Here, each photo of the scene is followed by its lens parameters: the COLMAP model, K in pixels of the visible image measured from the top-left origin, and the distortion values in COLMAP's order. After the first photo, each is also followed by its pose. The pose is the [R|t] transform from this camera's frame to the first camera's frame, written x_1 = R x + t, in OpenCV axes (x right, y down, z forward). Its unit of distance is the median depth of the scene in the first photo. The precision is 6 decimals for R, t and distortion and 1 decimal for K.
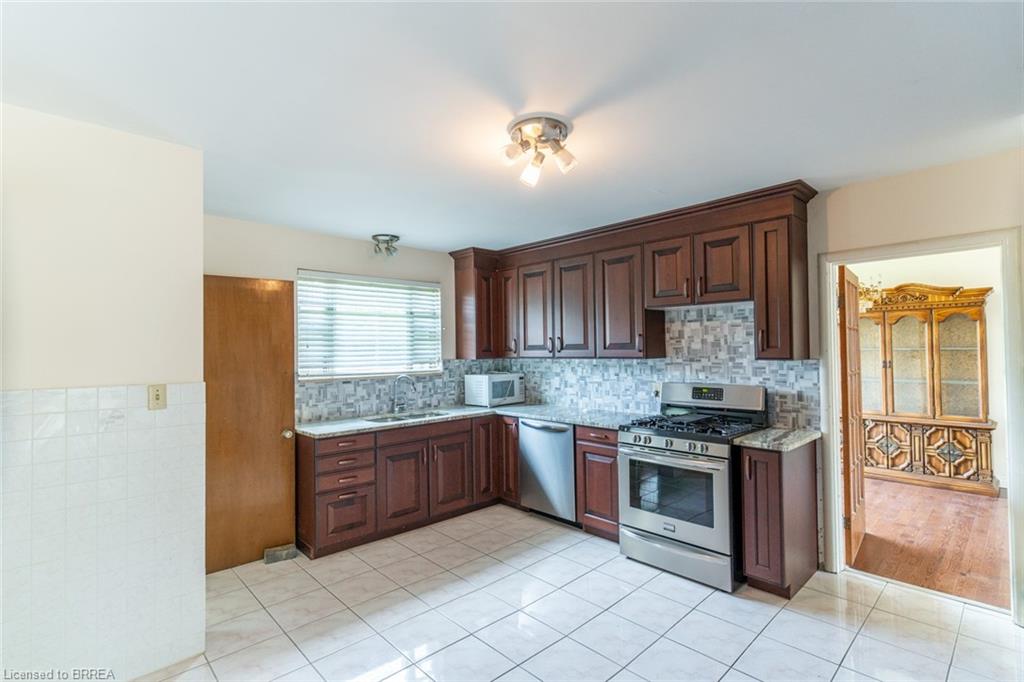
lens RADIAL K [[483.8, 0, 511.4], [0, 483.8, 340.8], [0, 0, 1]] dist [0.005383, 0.000656]
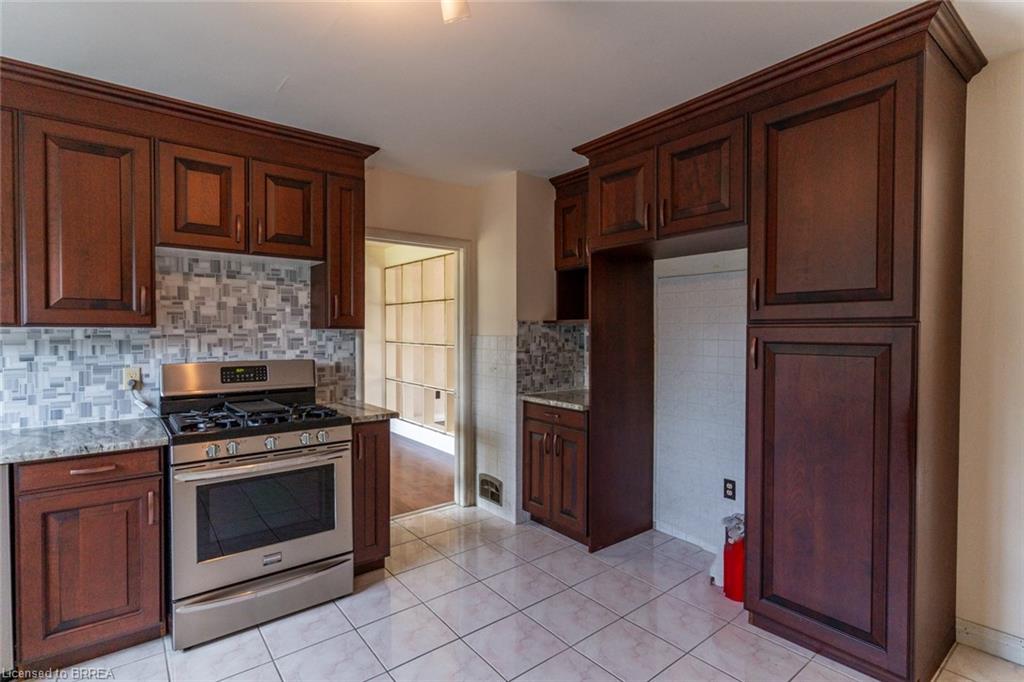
lens RADIAL K [[496.8, 0, 511.9], [0, 496.8, 340.2], [0, 0, 1]] dist [0.000469, -0.000270]
pose [[0.090625, -0.001522, 0.995884, -0.278130], [-0.018989, 0.999814, 0.003256, 0.038522], [-0.995704, -0.019206, 0.090579, 0.434993]]
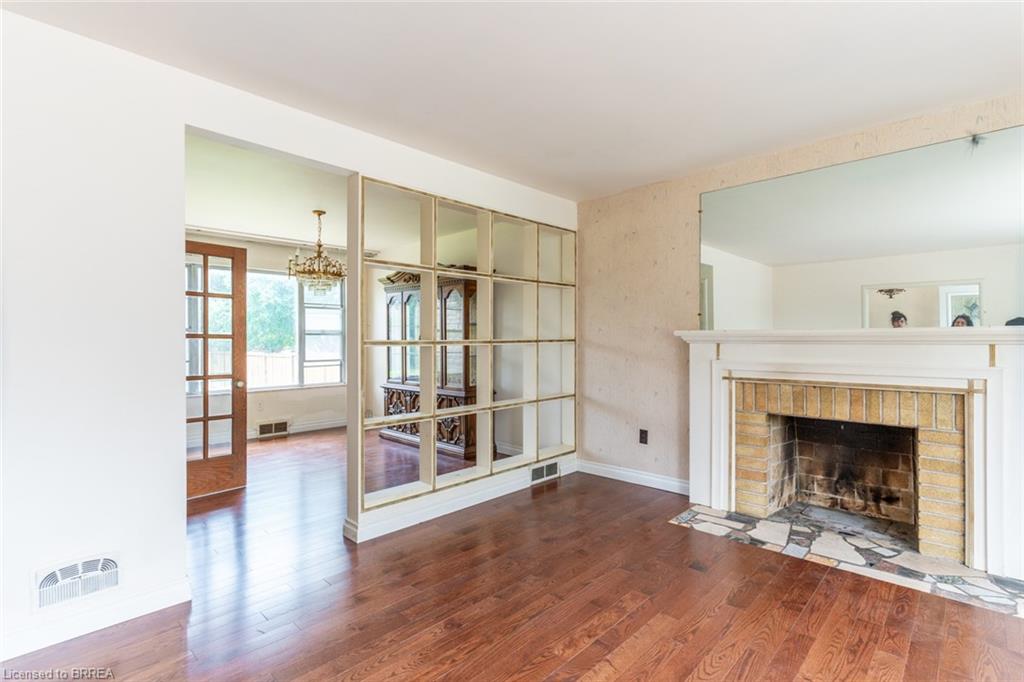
lens RADIAL K [[483.8, 0, 511.4], [0, 483.8, 340.8], [0, 0, 1]] dist [0.005383, 0.000656]
pose [[0.999019, 0.010181, 0.043102, 1.117977], [-0.010983, 0.999770, 0.018422, 0.038302], [-0.042905, -0.018877, 0.998901, -0.082478]]
